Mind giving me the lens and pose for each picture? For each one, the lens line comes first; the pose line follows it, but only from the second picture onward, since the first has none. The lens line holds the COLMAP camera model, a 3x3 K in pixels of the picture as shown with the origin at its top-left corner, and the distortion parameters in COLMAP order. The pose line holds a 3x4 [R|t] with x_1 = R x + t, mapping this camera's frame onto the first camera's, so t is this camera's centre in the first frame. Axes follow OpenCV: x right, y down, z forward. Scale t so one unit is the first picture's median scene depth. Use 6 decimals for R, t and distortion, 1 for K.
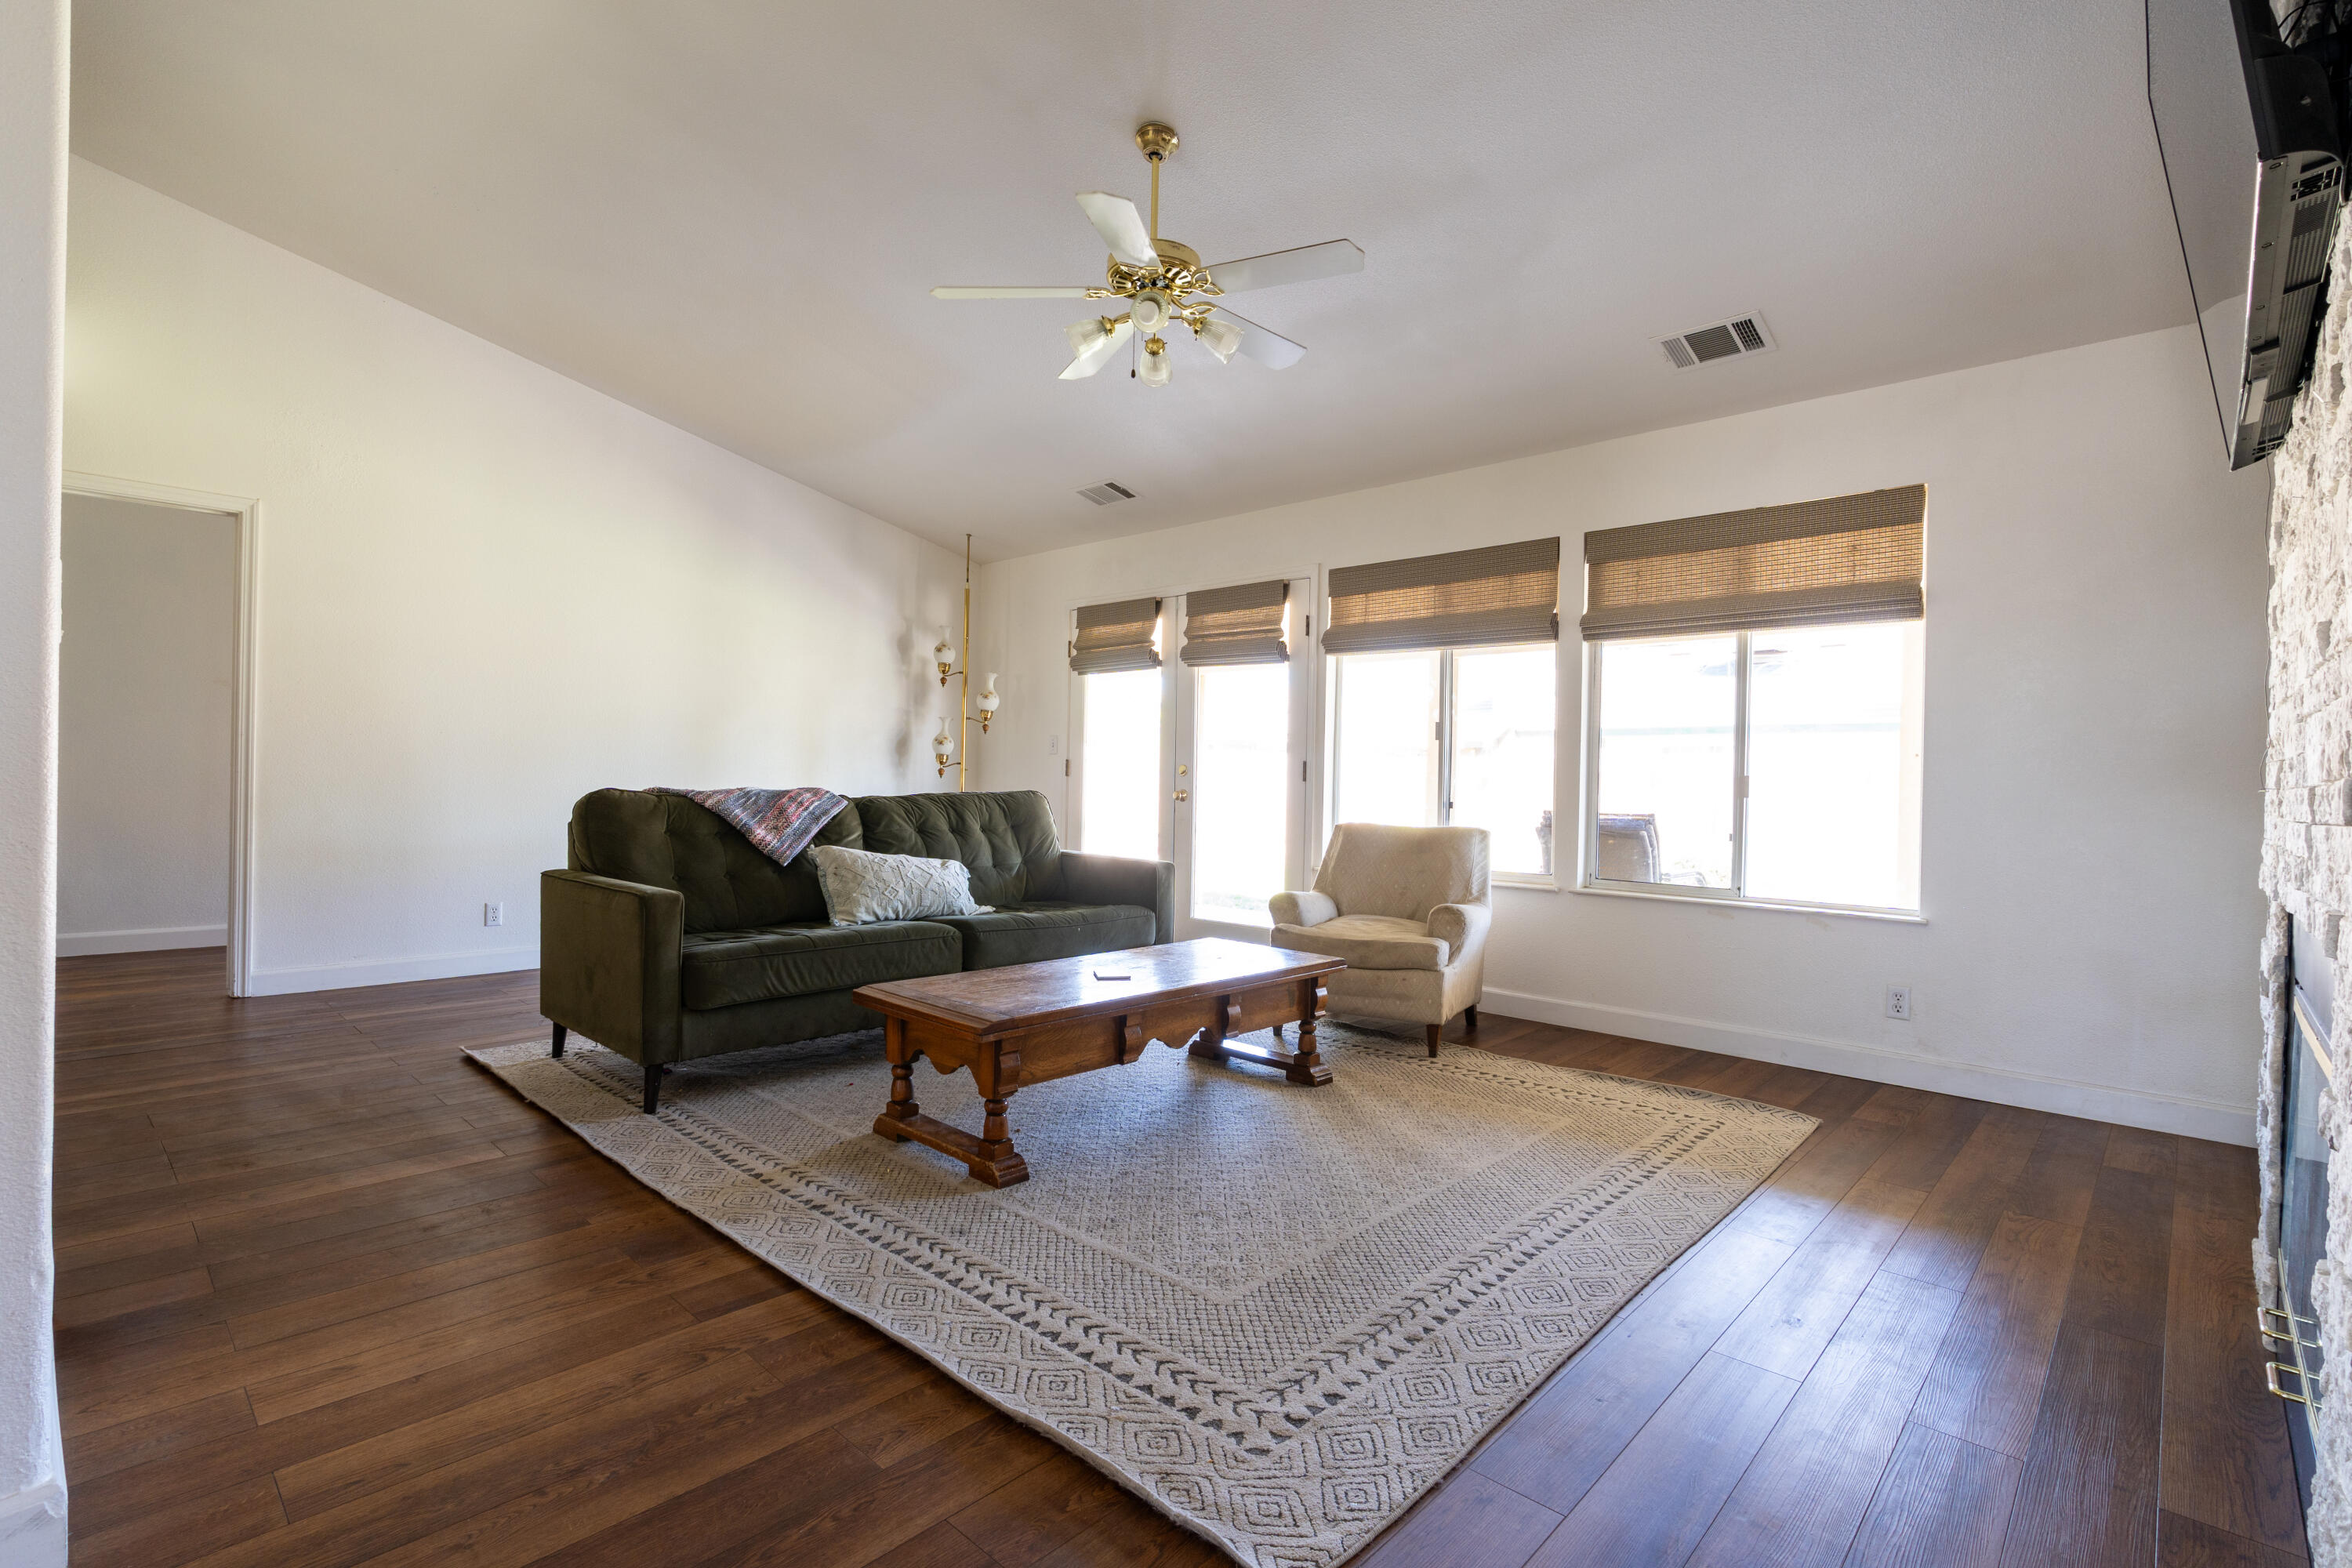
lens RADIAL K [[1092.9, 0, 1183.2], [0, 1092.9, 794.6], [0, 0, 1]] dist [-0.005353, -0.001082]
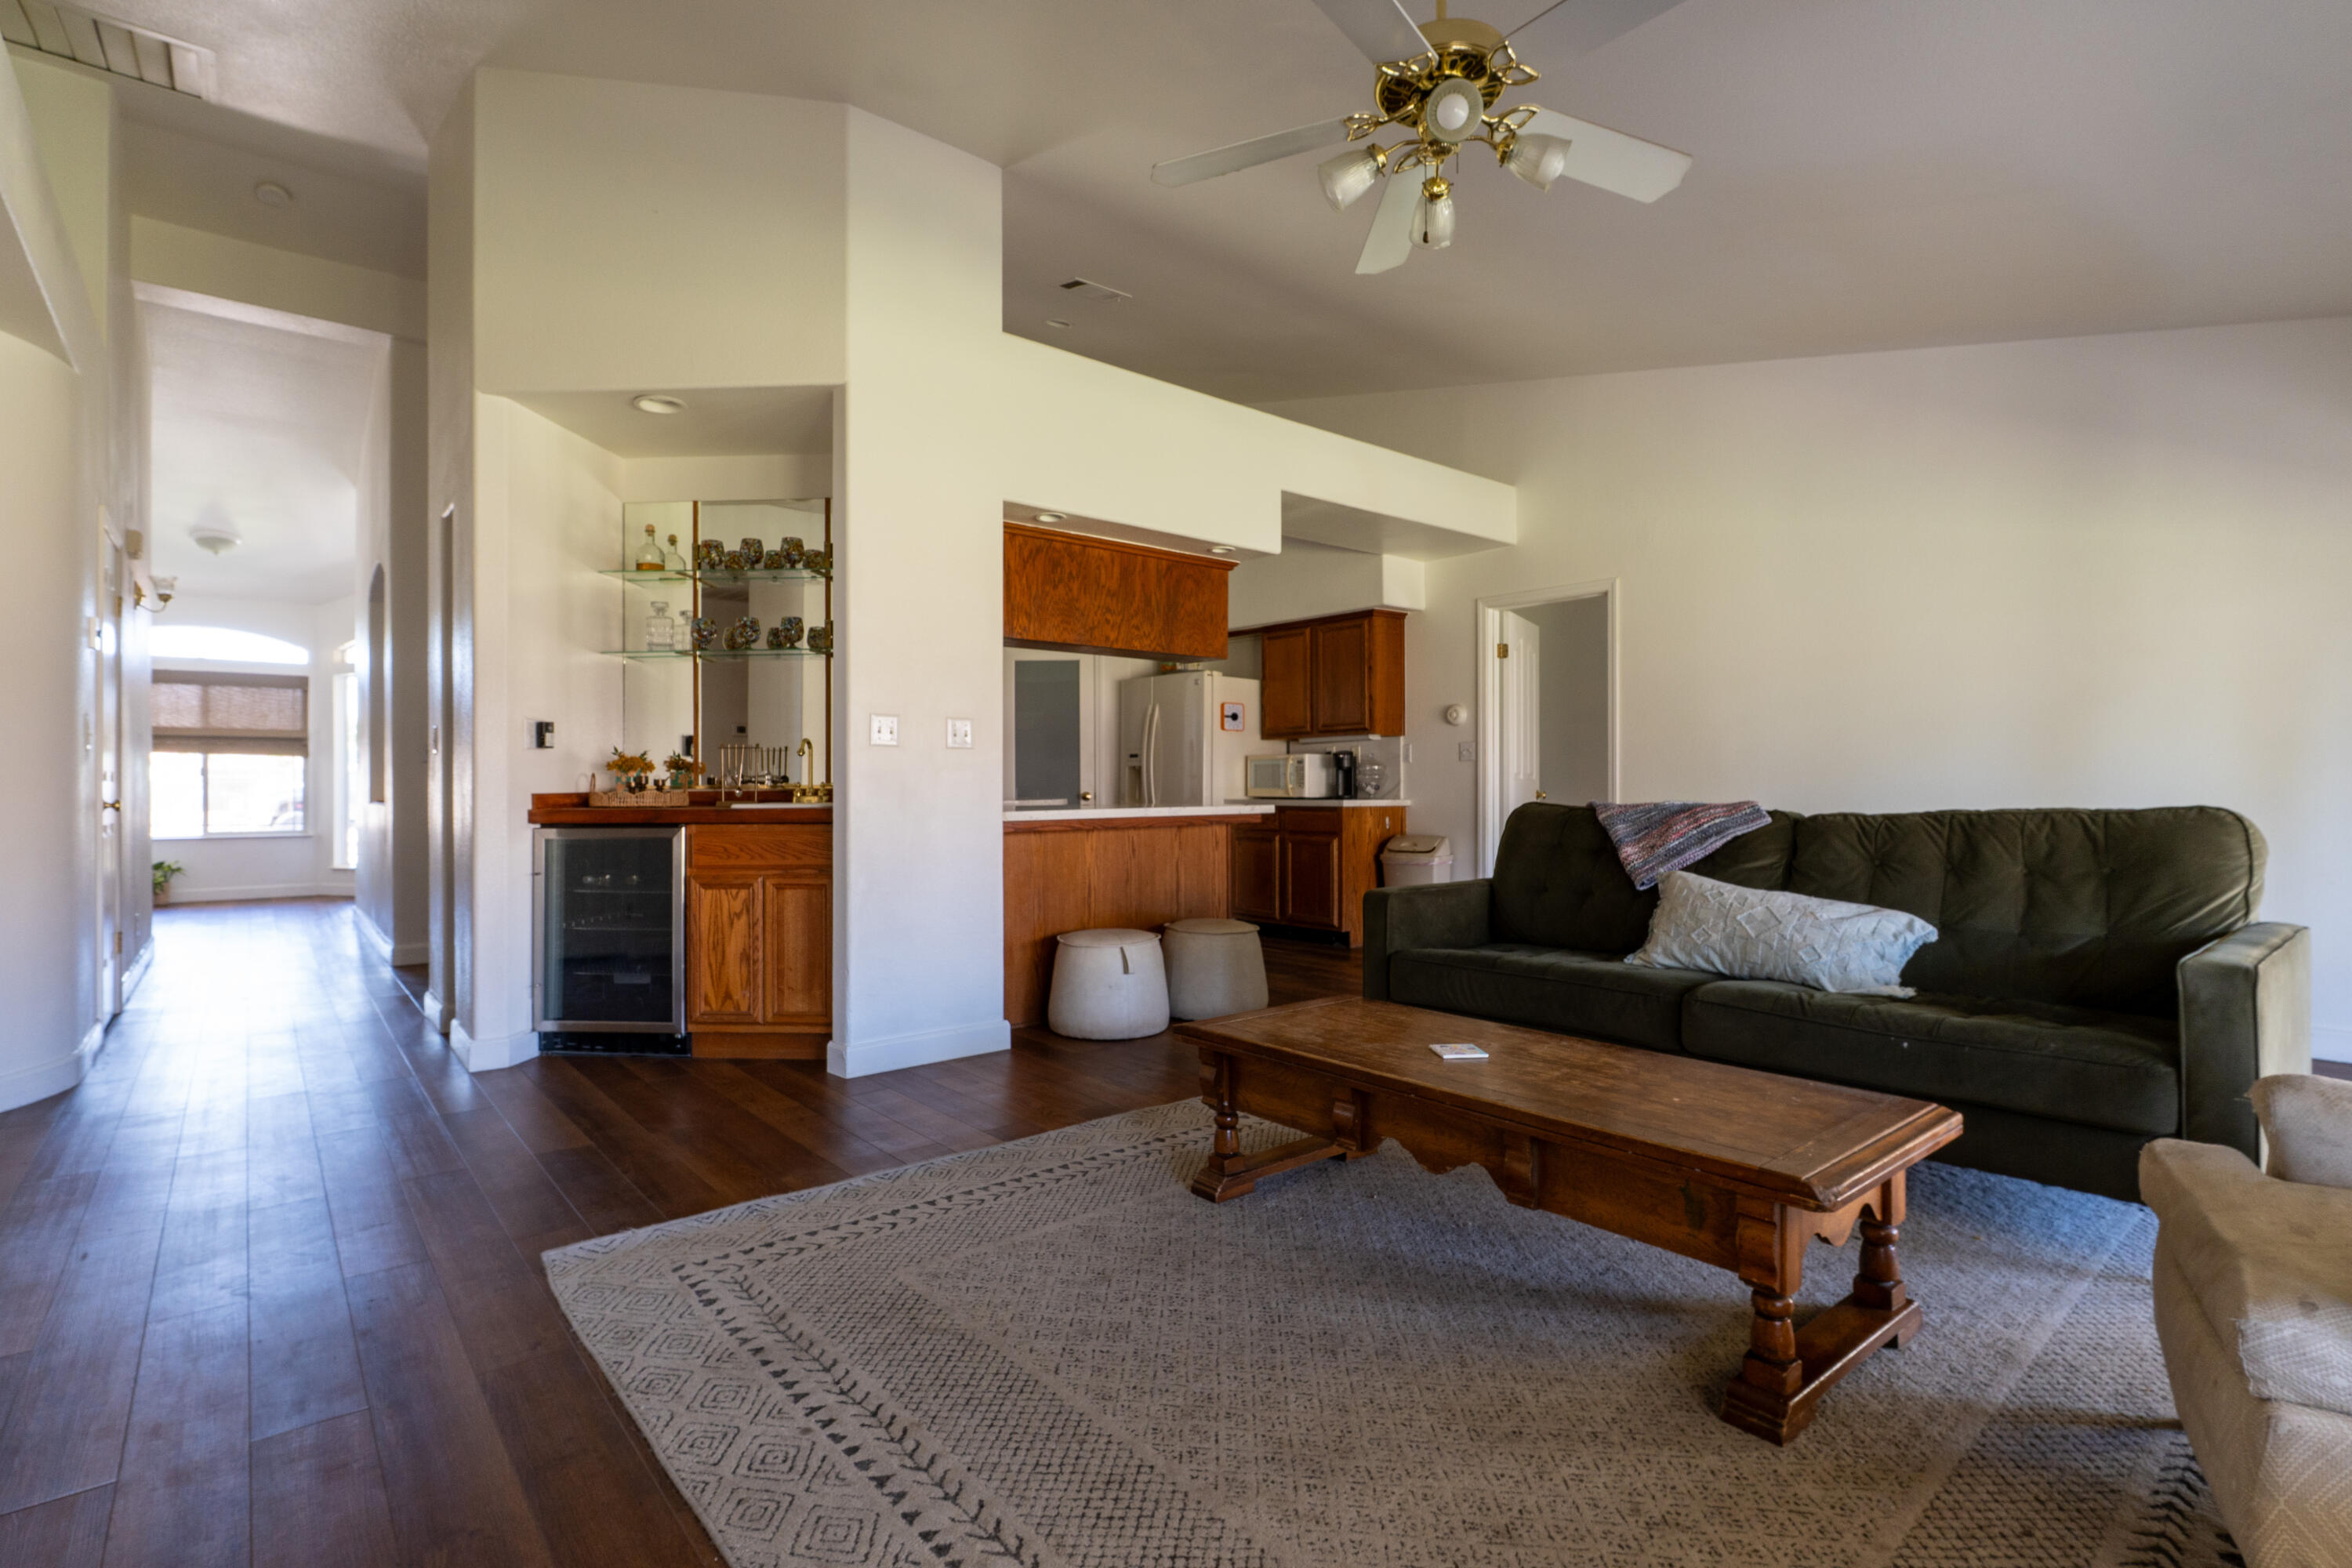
lens RADIAL K [[1092.9, 0, 1165.6], [0, 1092.9, 780.8], [0, 0, 1]] dist [-0.005353, -0.001082]
pose [[-0.125925, -0.020214, -0.991834, 0.759604], [-0.008114, 0.999780, -0.019346, -0.004011], [0.992007, 0.005612, -0.126061, 0.975061]]
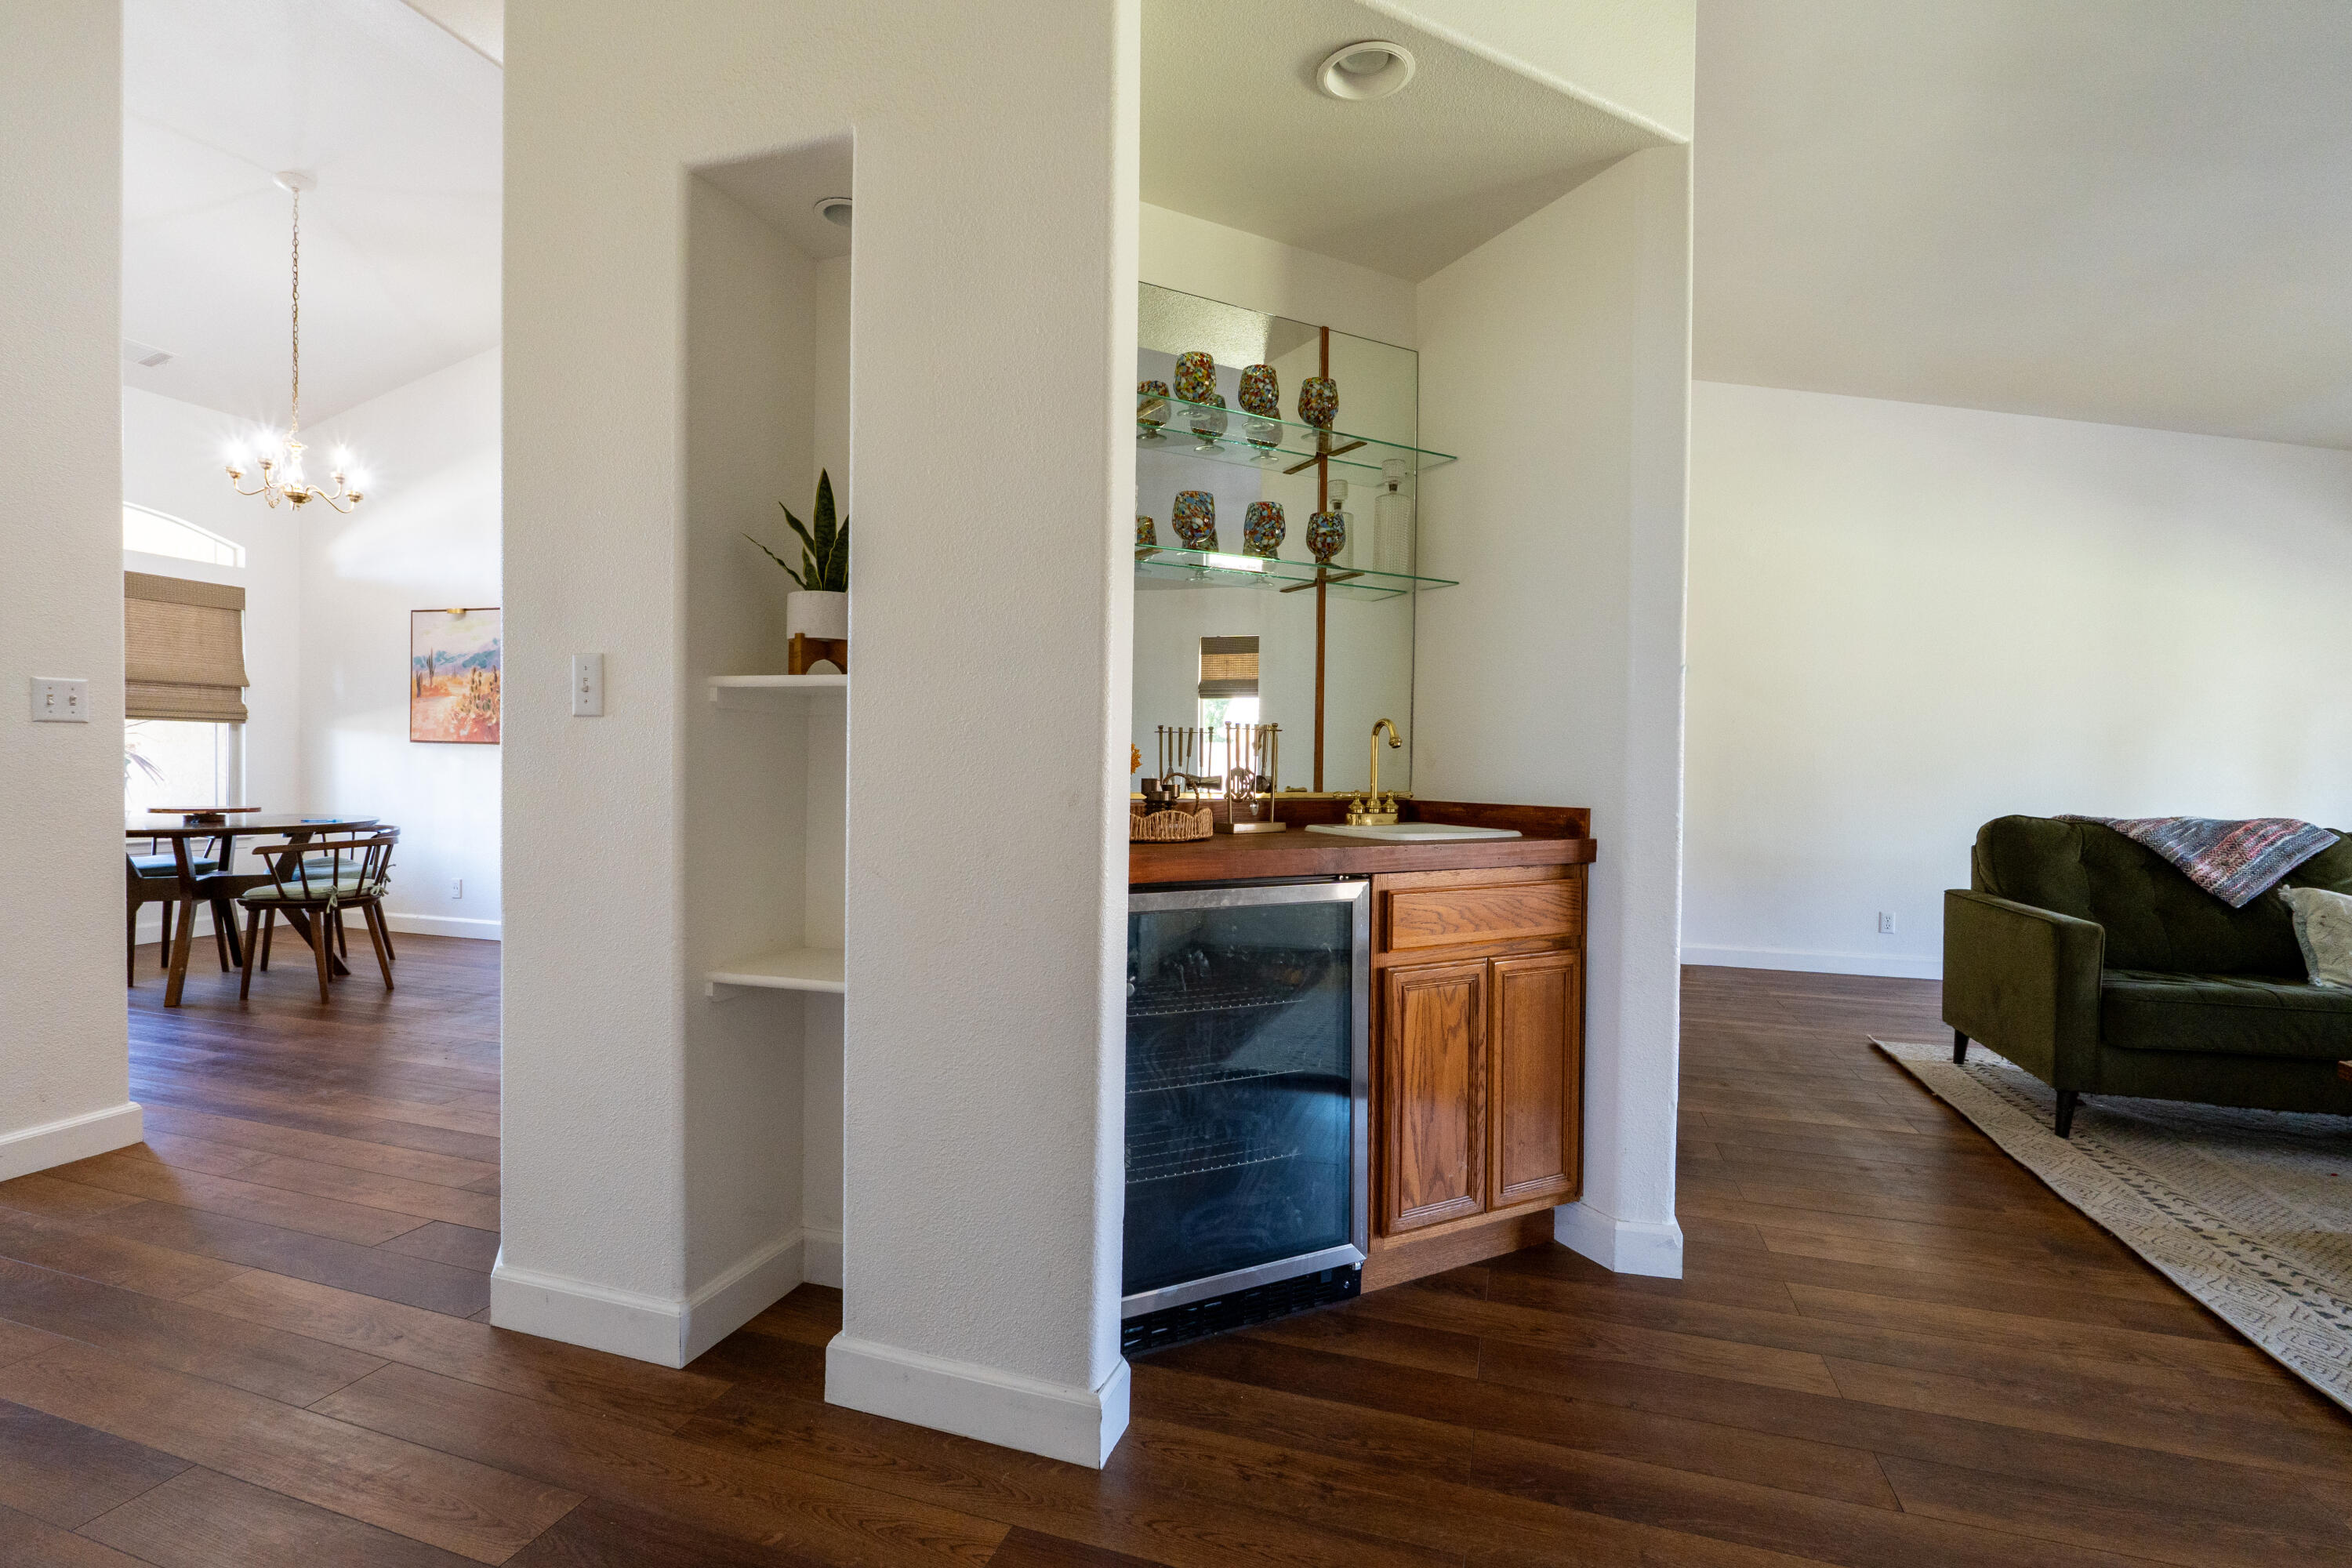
lens RADIAL K [[1092.9, 0, 1147.4], [0, 1092.9, 783.0], [0, 0, 1]] dist [-0.005353, -0.001082]
pose [[0.418931, 0.002004, -0.908016, 0.086188], [-0.014100, 0.999891, -0.004299, -0.026478], [0.907908, 0.014604, 0.418914, -0.234189]]
